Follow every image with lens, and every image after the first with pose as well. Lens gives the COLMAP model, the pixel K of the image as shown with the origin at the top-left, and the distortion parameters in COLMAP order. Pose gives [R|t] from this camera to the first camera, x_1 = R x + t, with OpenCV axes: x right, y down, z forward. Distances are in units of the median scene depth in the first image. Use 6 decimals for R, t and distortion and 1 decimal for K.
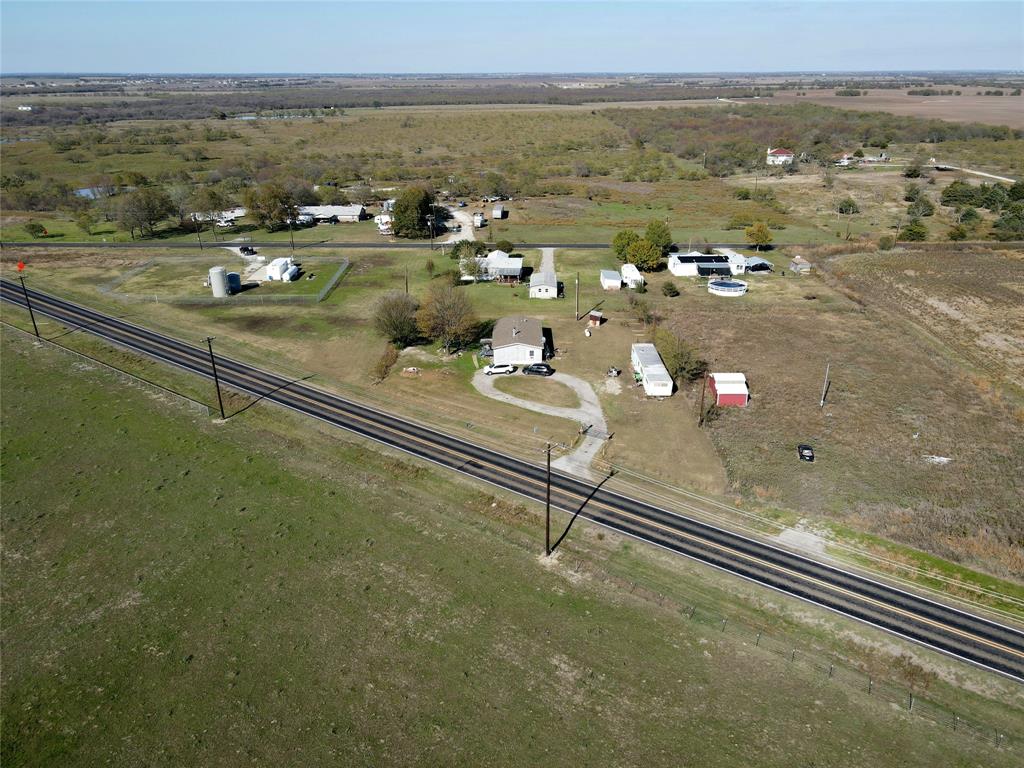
lens RADIAL K [[757.6, 0, 501.0], [0, 757.6, 381.2], [0, 0, 1]] dist [-0.001084, 0.019789]
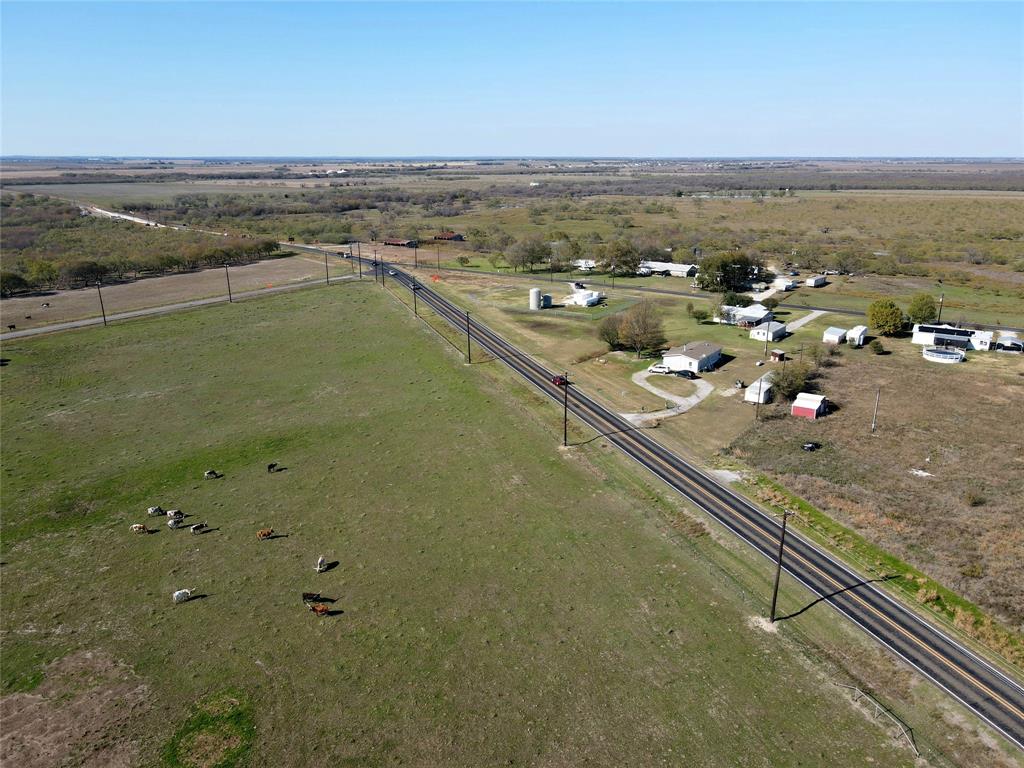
lens RADIAL K [[757.6, 0, 502.5], [0, 757.6, 376.6], [0, 0, 1]] dist [-0.001084, 0.019789]
pose [[0.827442, 0.160526, -0.538118, 0.369502], [-0.215315, 0.975725, -0.040012, 0.082249], [0.518632, 0.148973, 0.841919, -0.213812]]
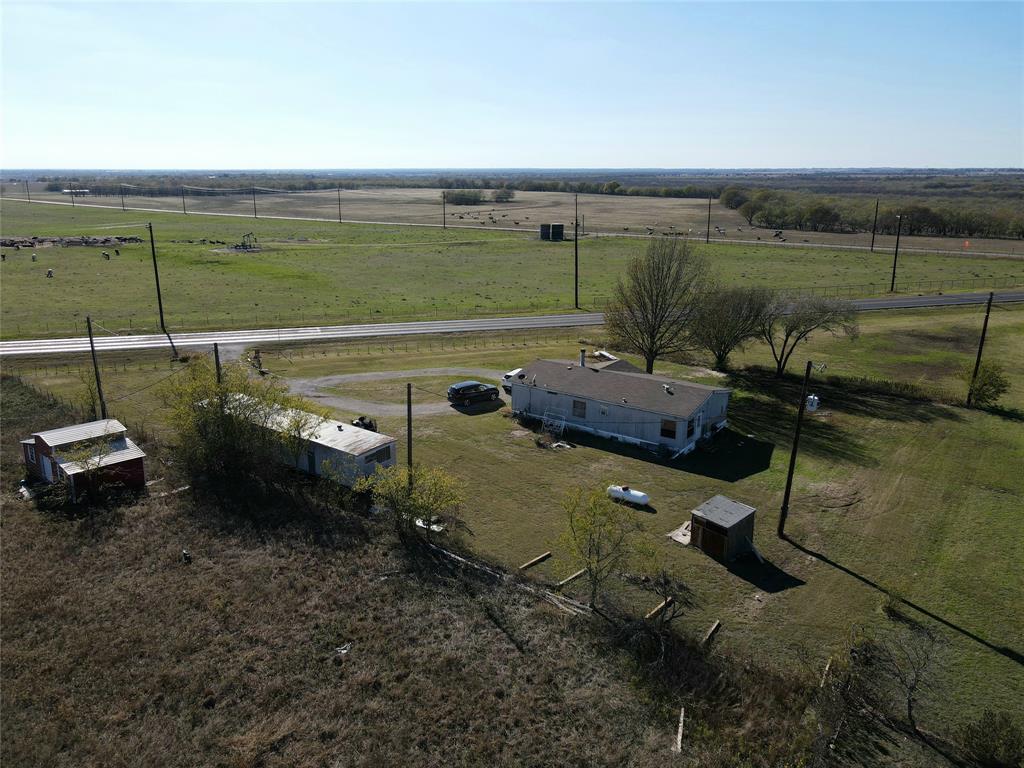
lens RADIAL K [[757.6, 0, 502.3], [0, 757.6, 392.9], [0, 0, 1]] dist [-0.001084, 0.019789]
pose [[-0.586427, 0.235398, -0.775043, 0.329202], [-0.306396, 0.821279, 0.481272, -0.203702], [0.749817, 0.519700, -0.409495, 0.908487]]
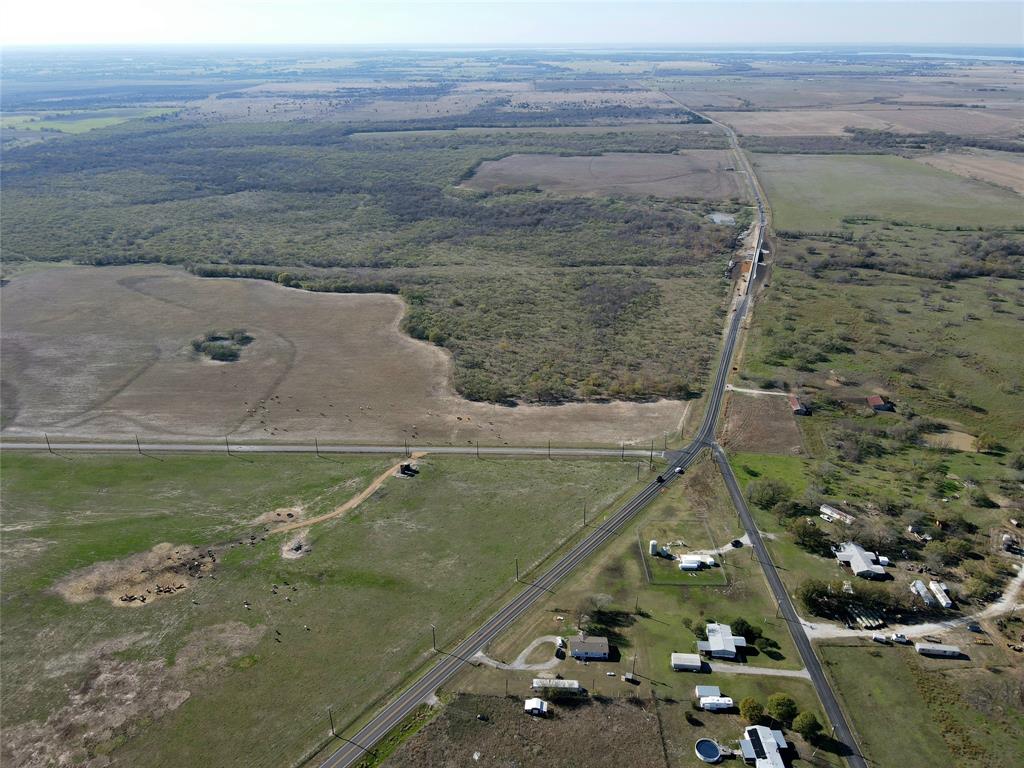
lens RADIAL K [[757.6, 0, 508.2], [0, 757.6, 379.1], [0, 0, 1]] dist [-0.001084, 0.019789]
pose [[-0.018989, 0.411288, -0.911308, 1.435578], [-0.384645, 0.838316, 0.386360, -1.226831], [0.922869, 0.357867, 0.142281, 0.127998]]
